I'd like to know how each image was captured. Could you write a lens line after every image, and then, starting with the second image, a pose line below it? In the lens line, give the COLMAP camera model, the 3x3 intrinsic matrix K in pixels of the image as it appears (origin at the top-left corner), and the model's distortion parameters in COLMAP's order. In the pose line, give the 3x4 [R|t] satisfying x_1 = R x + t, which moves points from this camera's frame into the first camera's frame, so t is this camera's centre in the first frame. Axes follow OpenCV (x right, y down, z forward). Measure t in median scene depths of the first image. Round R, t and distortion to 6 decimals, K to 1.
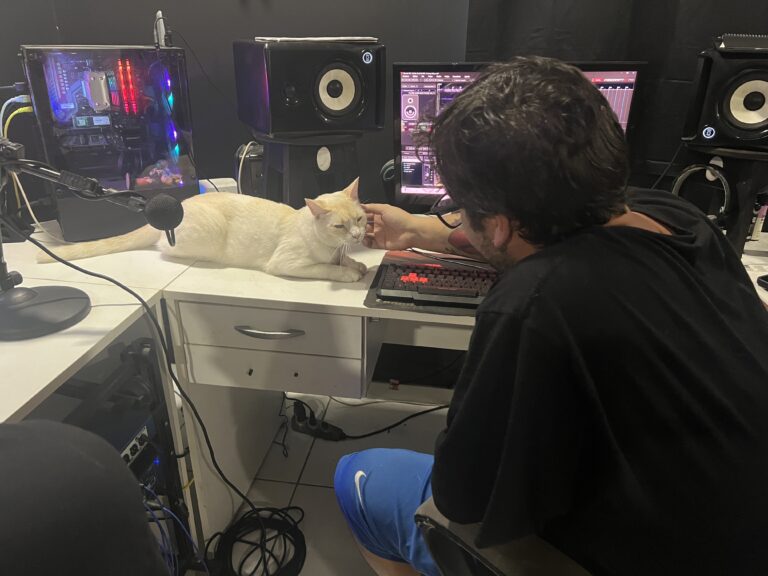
lens RADIAL K [[581.1, 0, 366.1], [0, 581.1, 289.2], [0, 0, 1]] dist [0.051245, -0.061599]
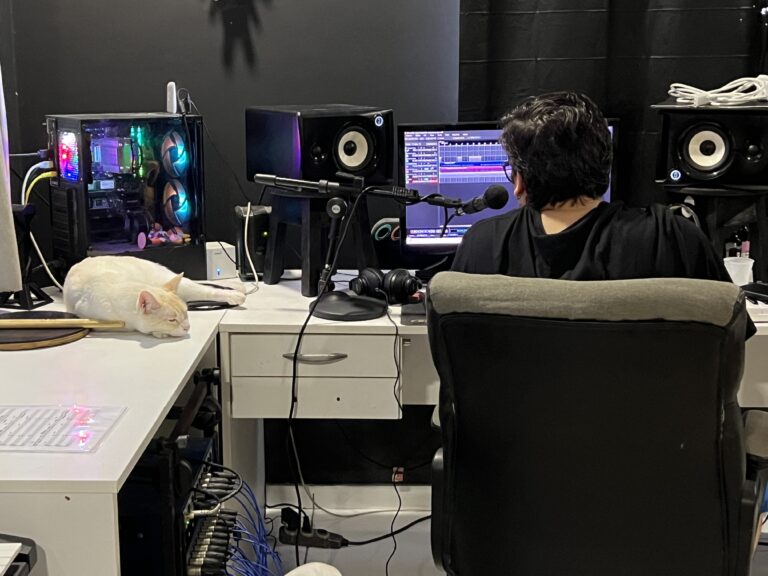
lens RADIAL K [[1178.3, 0, 381.4], [0, 1178.3, 287.0], [0, 0, 1]] dist [0.147076, -0.066144]
pose [[0.989619, -0.042261, 0.137361, -0.298530], [0.070213, 0.976128, -0.205533, 0.359558], [-0.125396, 0.213044, 0.968962, -1.064830]]
